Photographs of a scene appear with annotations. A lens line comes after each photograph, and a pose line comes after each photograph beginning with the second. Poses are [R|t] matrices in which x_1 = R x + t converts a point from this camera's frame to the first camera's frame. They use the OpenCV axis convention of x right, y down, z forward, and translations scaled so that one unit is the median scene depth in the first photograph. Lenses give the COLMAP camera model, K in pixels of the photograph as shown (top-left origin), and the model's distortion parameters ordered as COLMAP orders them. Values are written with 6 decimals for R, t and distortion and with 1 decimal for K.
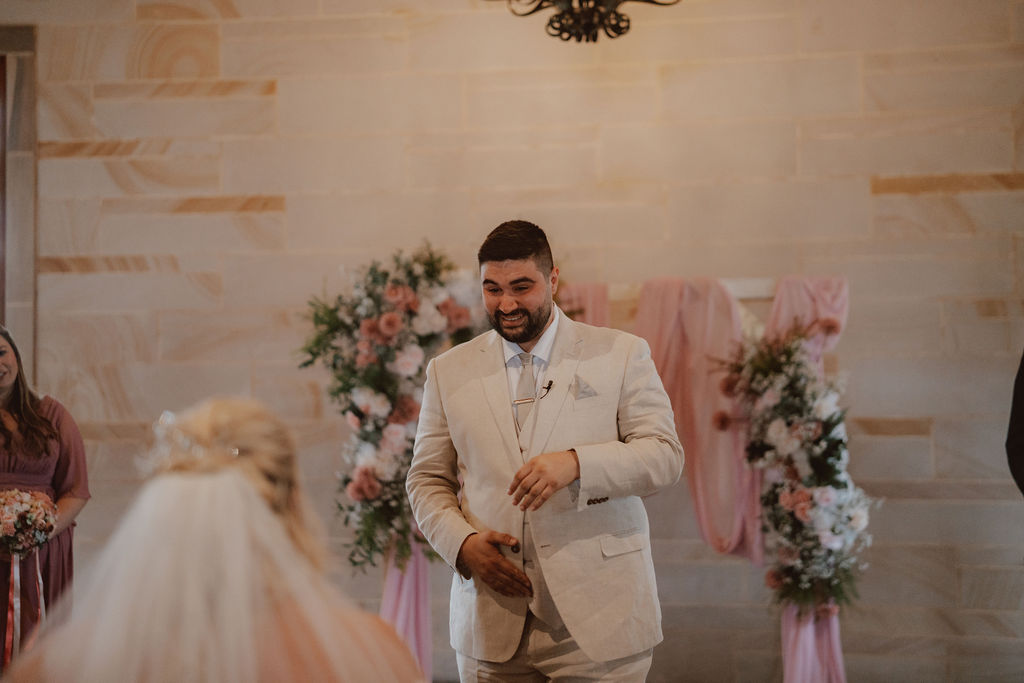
lens RADIAL K [[1421.8, 0, 503.3], [0, 1421.8, 342.2], [0, 0, 1]] dist [0.165478, 0.000000]
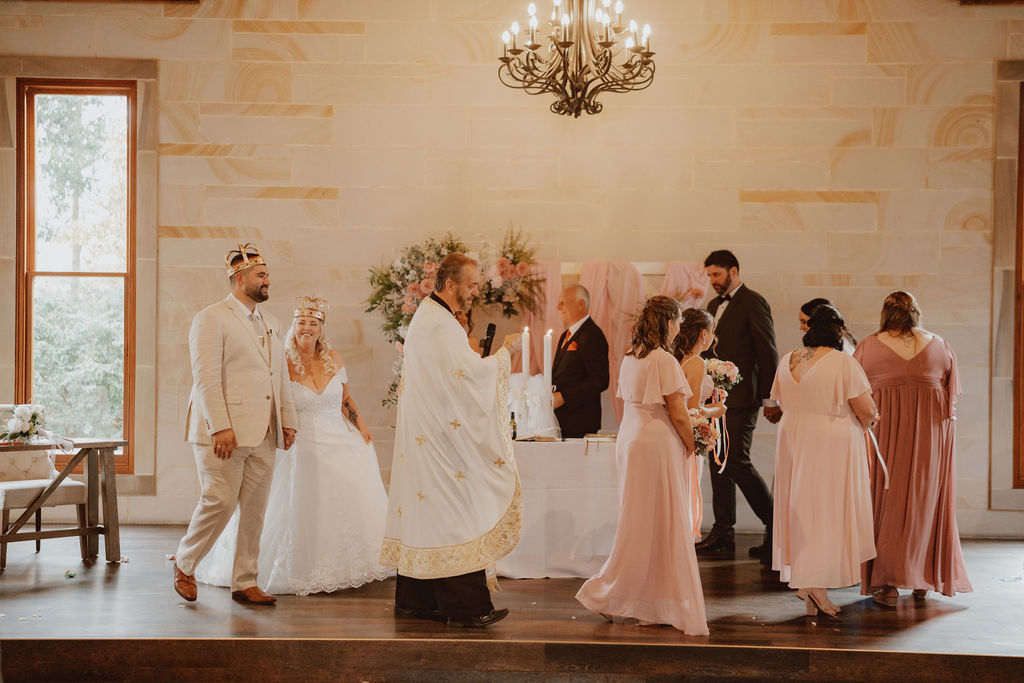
lens RADIAL K [[1421.8, 0, 500.6], [0, 1421.8, 350.6], [0, 0, 1]] dist [0.165478, 0.000000]
pose [[0.994736, 0.017460, 0.100975, -0.155566], [-0.023306, 0.998102, 0.057001, -0.030053], [-0.099789, -0.059055, 0.993255, -0.519285]]
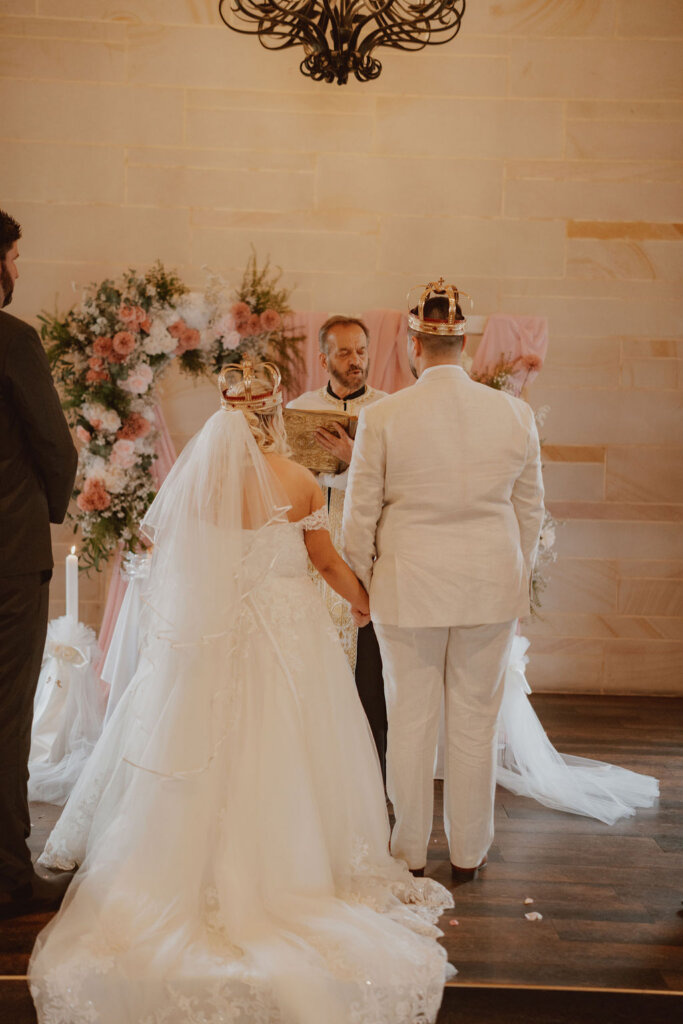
lens RADIAL K [[1421.8, 0, 337.0], [0, 1421.8, 514.3], [0, 0, 1]] dist [0.165478, 0.000000]
pose [[0.988004, 0.024681, 0.152444, -0.080422], [-0.043381, 0.991754, 0.120591, -0.021270], [-0.148211, -0.125758, 0.980927, -0.059732]]
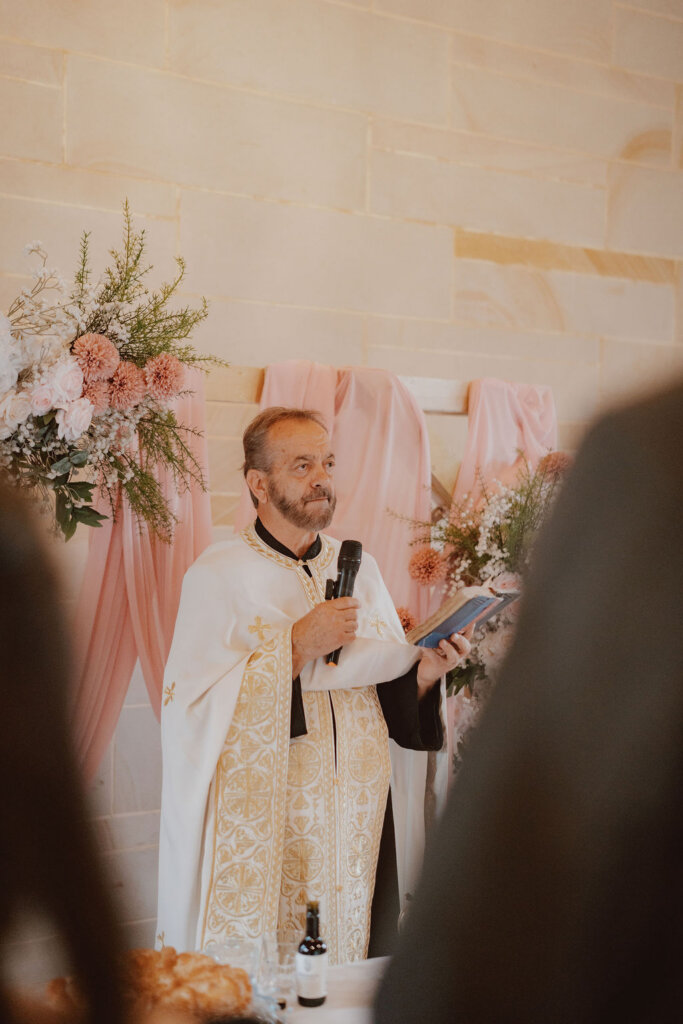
lens RADIAL K [[1421.8, 0, 334.3], [0, 1421.8, 523.1], [0, 0, 1]] dist [0.165478, 0.000000]
pose [[0.758978, 0.006766, 0.651081, -0.236711], [-0.058333, 0.996632, 0.057643, -0.016411], [-0.648498, -0.081729, 0.756816, 0.586072]]
